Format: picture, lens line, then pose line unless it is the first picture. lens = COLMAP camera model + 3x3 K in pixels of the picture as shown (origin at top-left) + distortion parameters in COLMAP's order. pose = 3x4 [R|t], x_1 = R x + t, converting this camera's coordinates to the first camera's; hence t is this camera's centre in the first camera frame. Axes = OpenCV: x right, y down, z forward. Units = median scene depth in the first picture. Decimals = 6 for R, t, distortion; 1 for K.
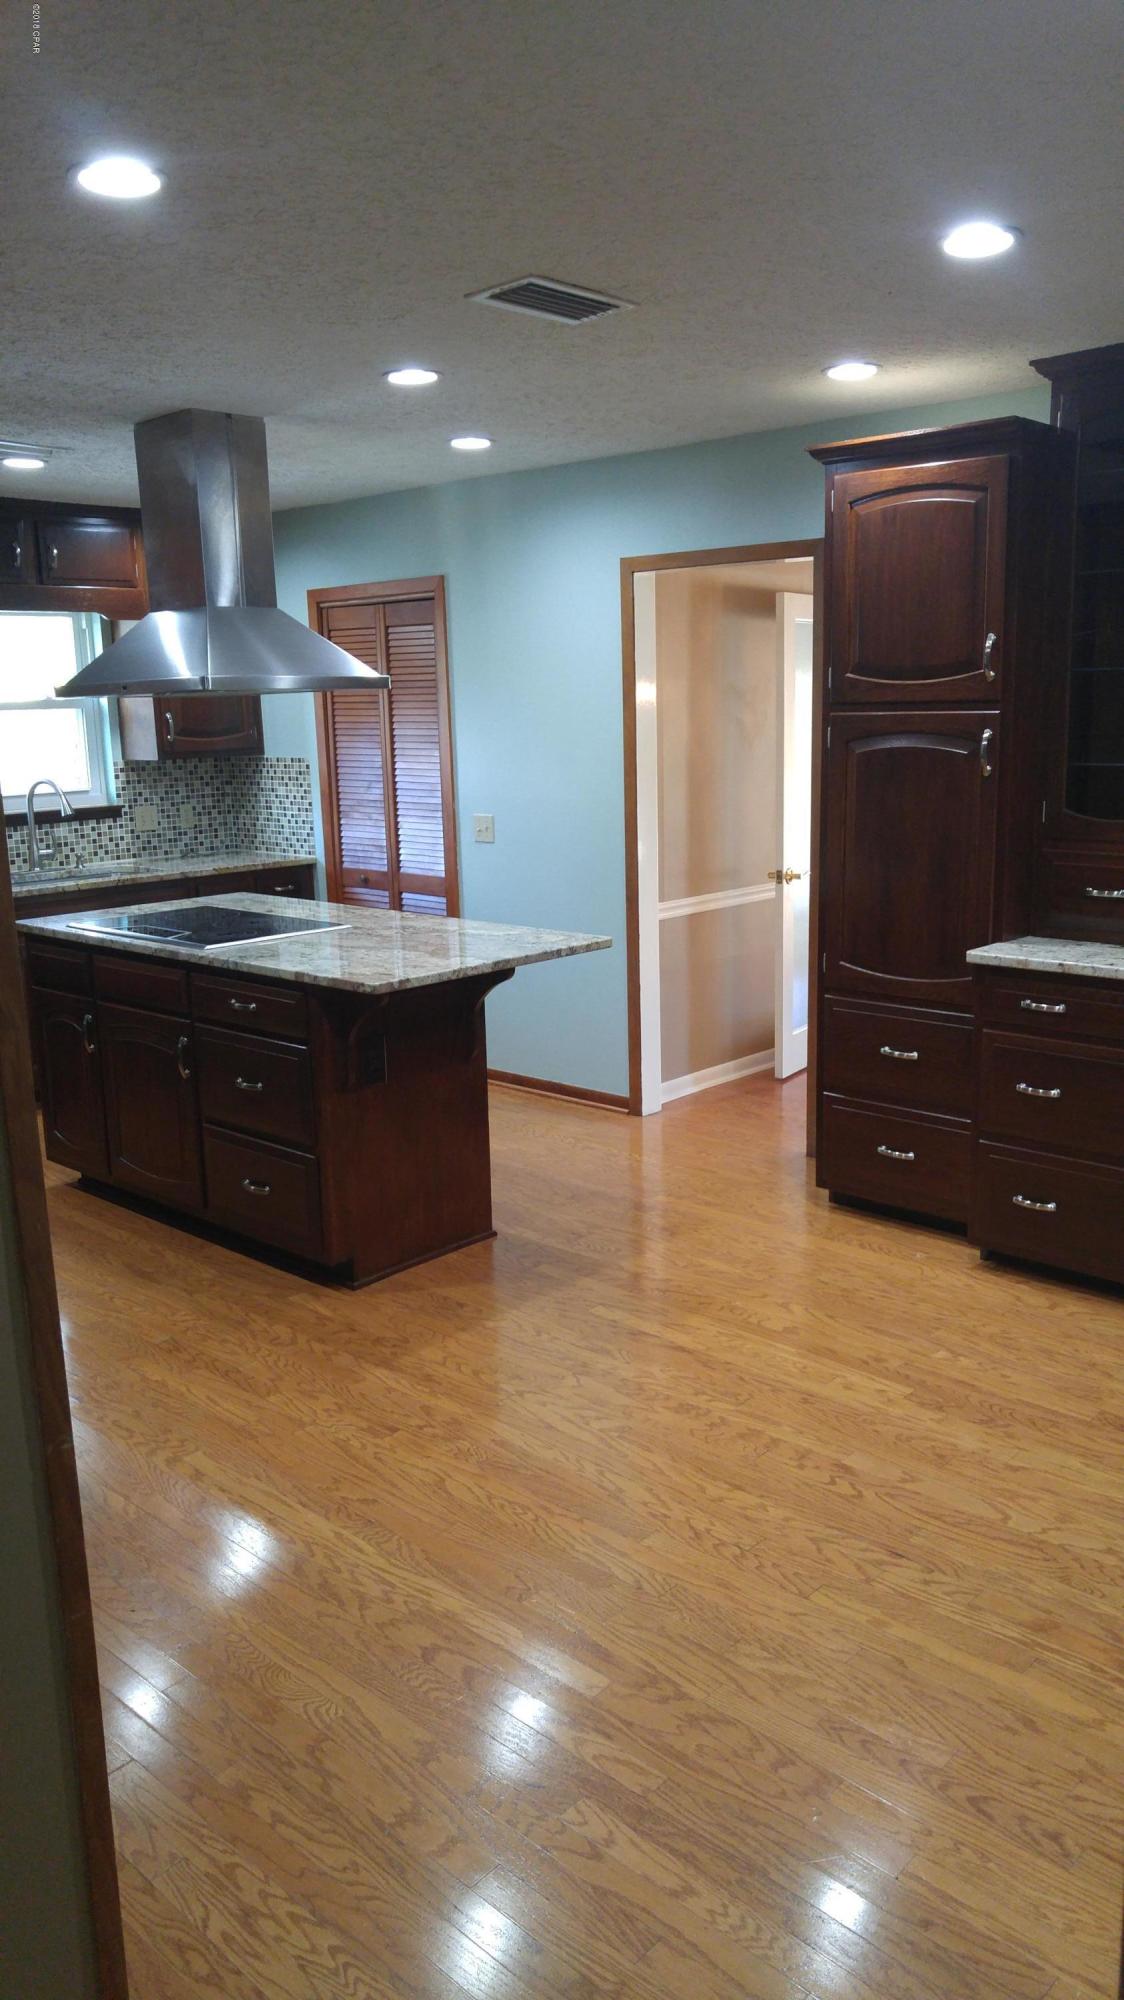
lens RADIAL K [[1503.7, 0, 561.8], [0, 1503.7, 994.7], [0, 0, 1]] dist [-0.001781, 0.000272]
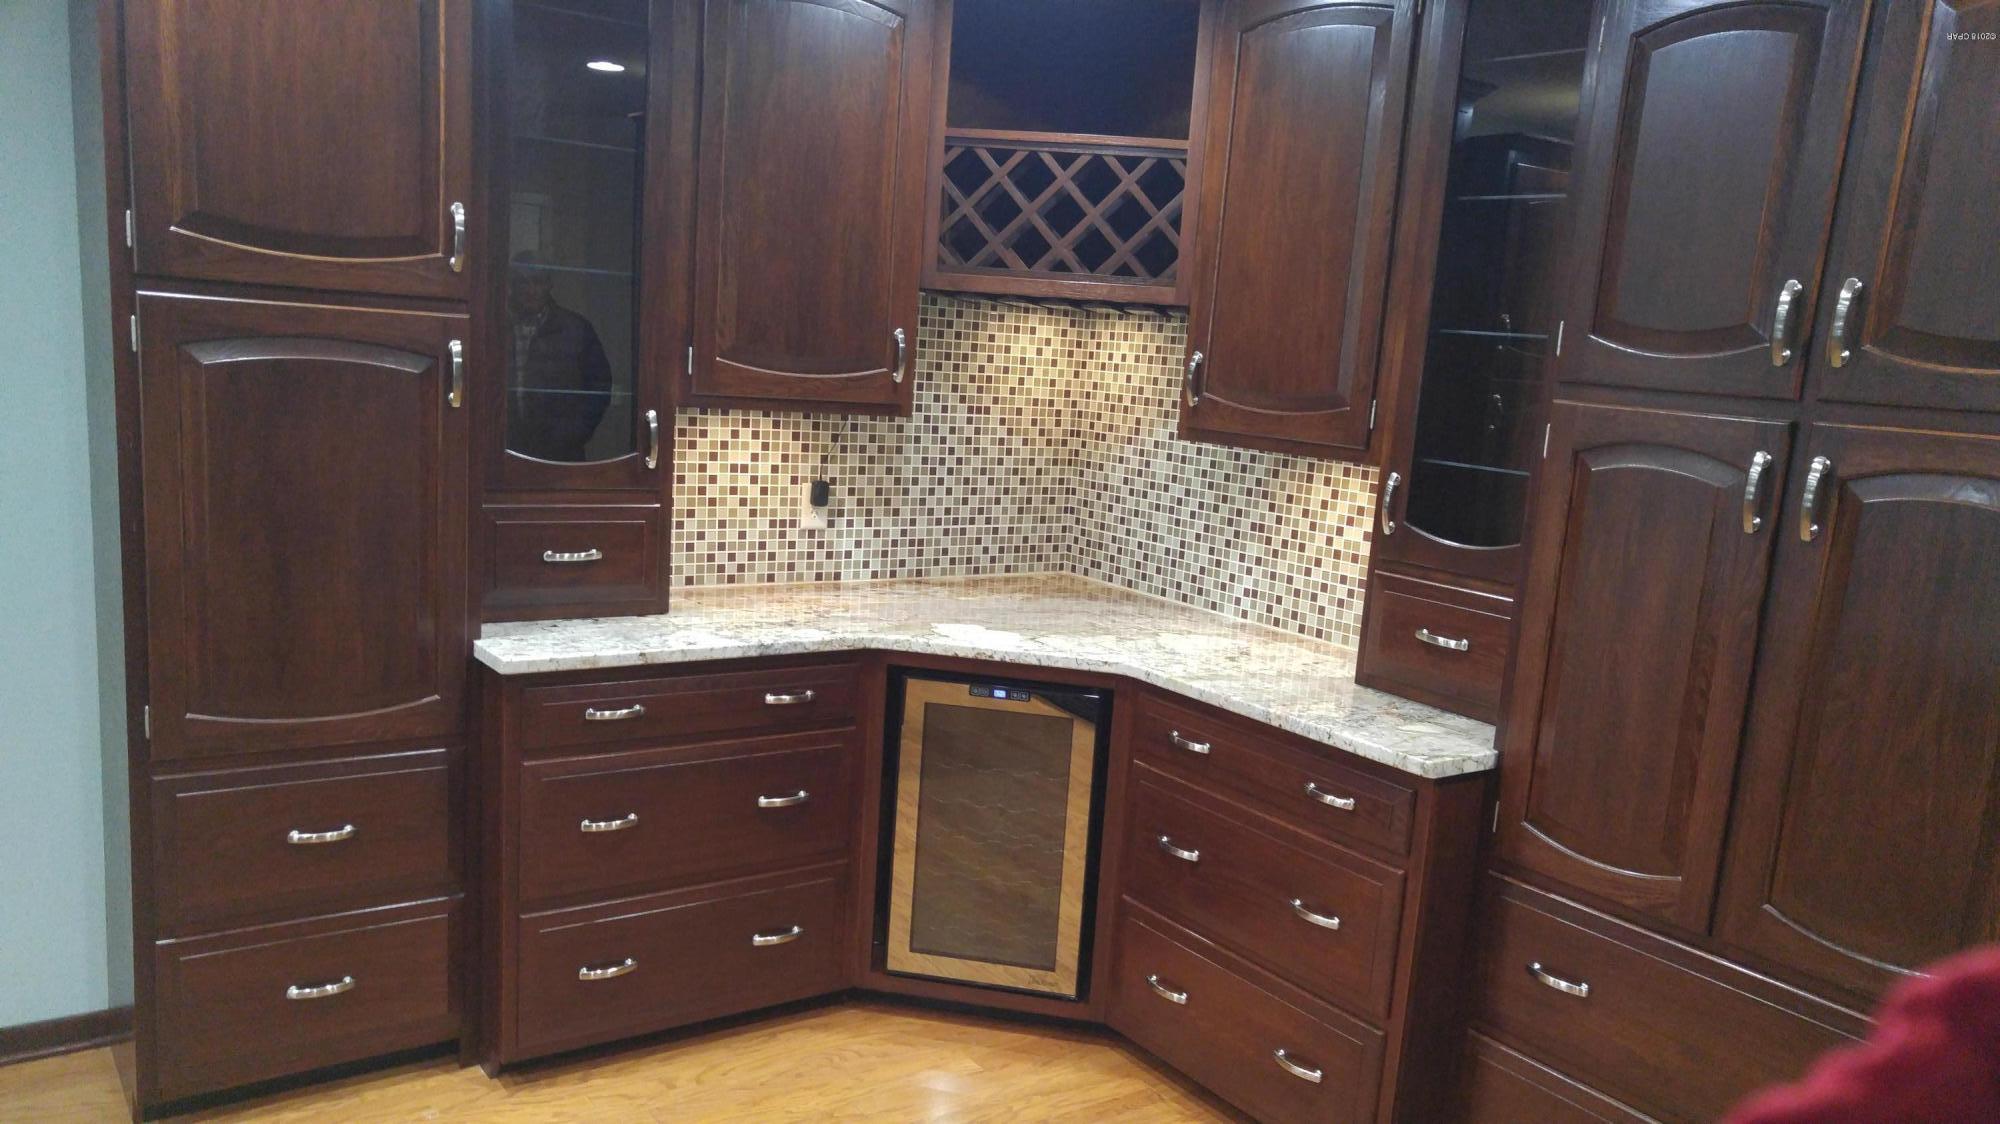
lens RADIAL K [[1503.7, 0, 999.7], [0, 1503.7, 579.5], [0, 0, 1]] dist [-0.001781, 0.000272]
pose [[0.184286, -0.118838, 0.975662, -0.361603], [0.110692, 0.988858, 0.099538, -0.108028], [-0.976620, 0.089654, 0.195387, 0.627024]]
